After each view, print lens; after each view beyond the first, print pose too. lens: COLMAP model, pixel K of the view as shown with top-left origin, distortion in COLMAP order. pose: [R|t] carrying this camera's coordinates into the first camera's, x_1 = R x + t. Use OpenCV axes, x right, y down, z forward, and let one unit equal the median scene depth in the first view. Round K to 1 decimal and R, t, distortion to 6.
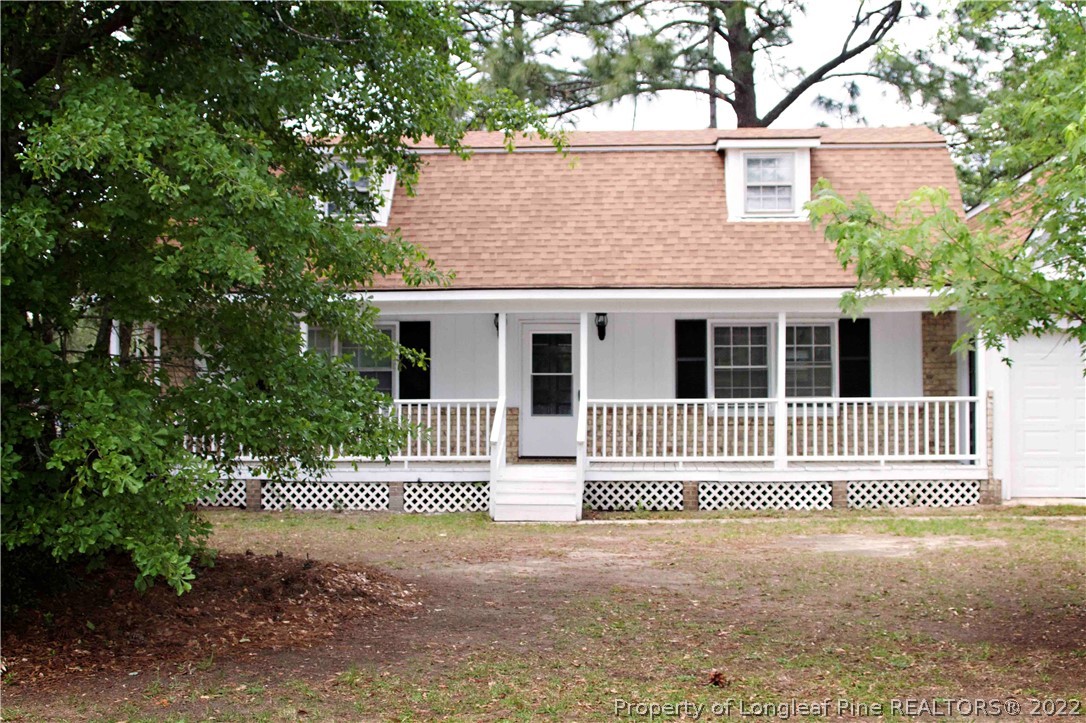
lens RADIAL K [[1344.8, 0, 538.5], [0, 1344.8, 358.1], [0, 0, 1]] dist [-0.083785, 0.000000]
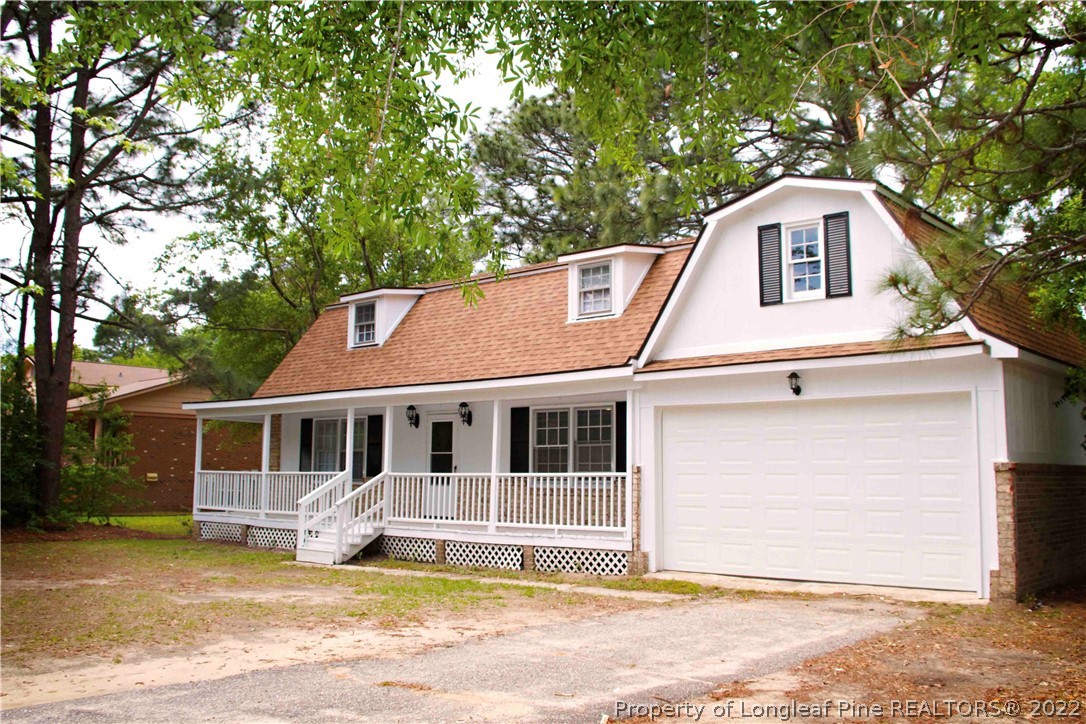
lens RADIAL K [[990.5, 0, 550.2], [0, 990.5, 366.7], [0, 0, 1]] dist [-0.120352, 0.000000]
pose [[0.808735, -0.058387, -0.585268, 0.714735], [0.017156, 0.996979, -0.075754, 0.003410], [0.587923, 0.051225, 0.807293, 0.311453]]
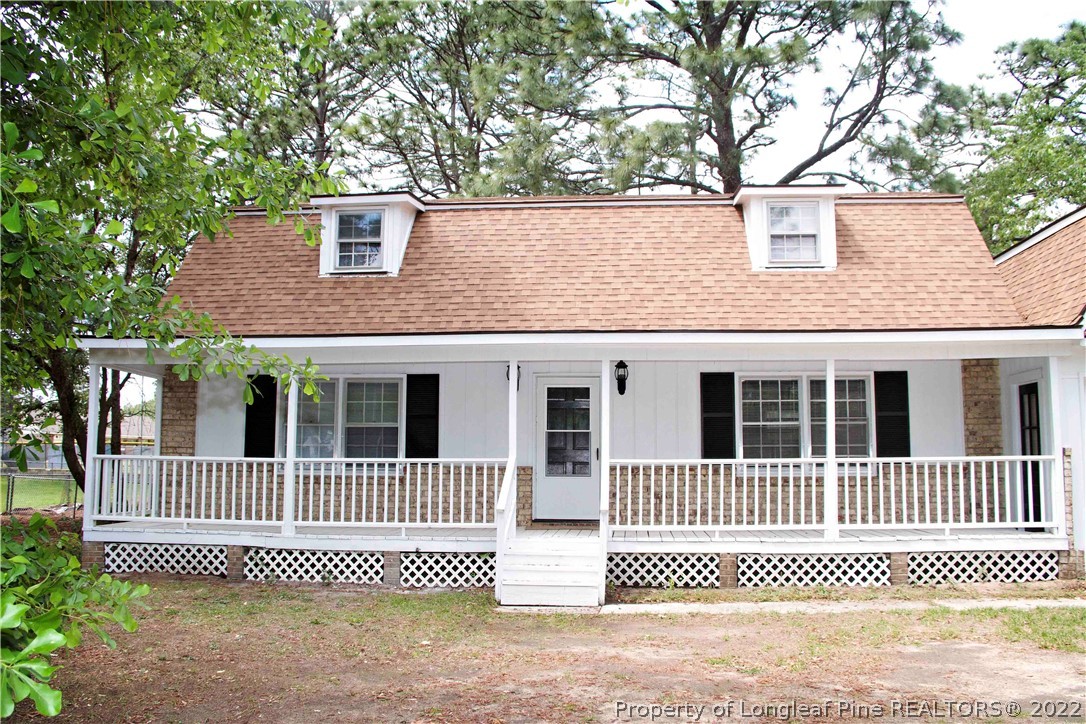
lens RADIAL K [[946.3, 0, 540.7], [0, 946.3, 353.0], [0, 0, 1]] dist [-0.146123, 0.107107]
pose [[0.999912, 0.003022, -0.012945, -0.000780], [-0.003977, 0.997217, -0.074443, 0.007527], [0.012684, 0.074488, 0.997141, 0.374330]]
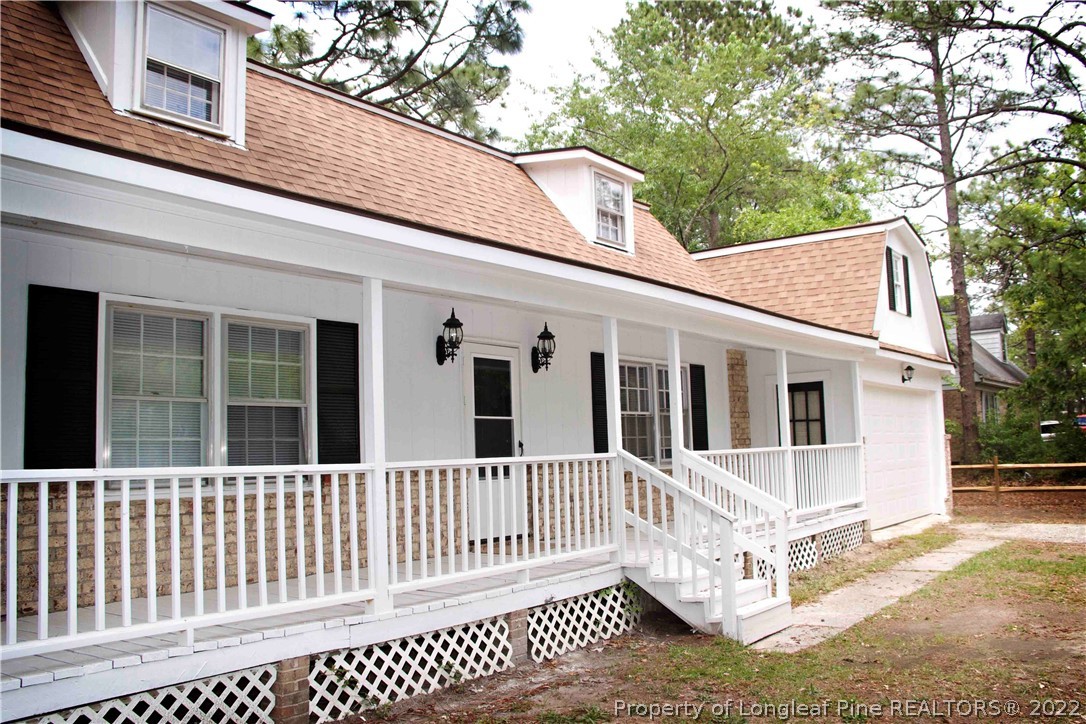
lens RADIAL K [[946.3, 0, 550.4], [0, 946.3, 370.5], [0, 0, 1]] dist [-0.146123, 0.107107]
pose [[0.522821, 0.061535, 0.850218, -0.417491], [-0.001946, 0.997475, -0.070997, 0.023423], [-0.852440, 0.035464, 0.521621, 0.785020]]
